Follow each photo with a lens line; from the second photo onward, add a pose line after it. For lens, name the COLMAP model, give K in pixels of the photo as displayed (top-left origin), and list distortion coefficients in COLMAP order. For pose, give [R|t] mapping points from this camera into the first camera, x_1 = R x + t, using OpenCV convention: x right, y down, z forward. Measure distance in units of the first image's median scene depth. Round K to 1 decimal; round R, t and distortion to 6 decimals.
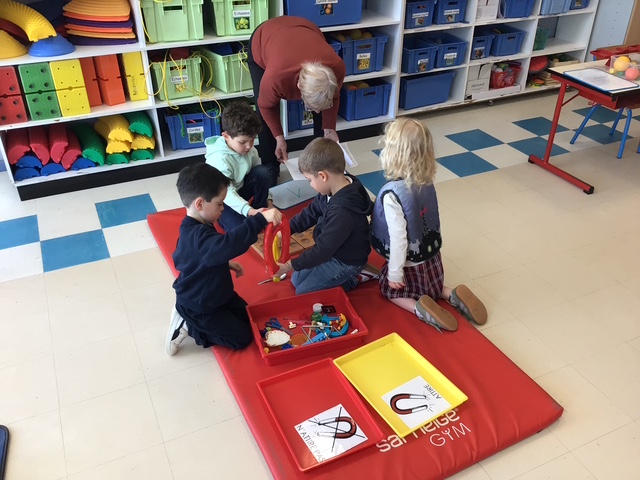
lens RADIAL K [[587.4, 0, 322.2], [0, 587.4, 248.4], [0, 0, 1]] dist [0.122466, -0.213145]
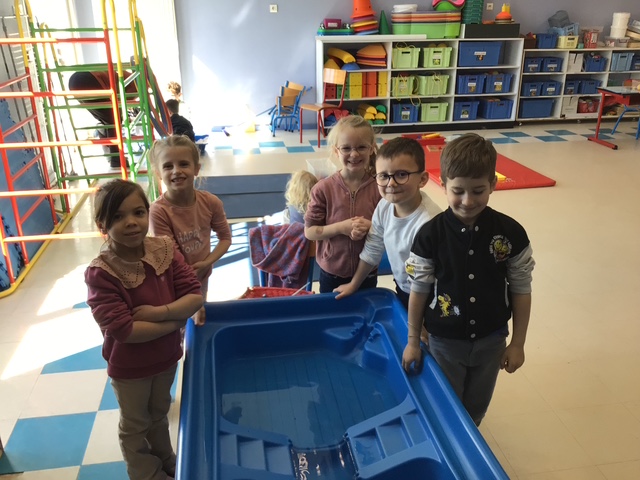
lens RADIAL K [[587.4, 0, 322.2], [0, 587.4, 248.4], [0, 0, 1]] dist [0.122466, -0.213145]
pose [[0.962024, 0.098116, -0.254720, 0.062945], [-0.143538, 0.975567, -0.166332, 0.558571], [0.232176, 0.196577, 0.952603, -0.797425]]
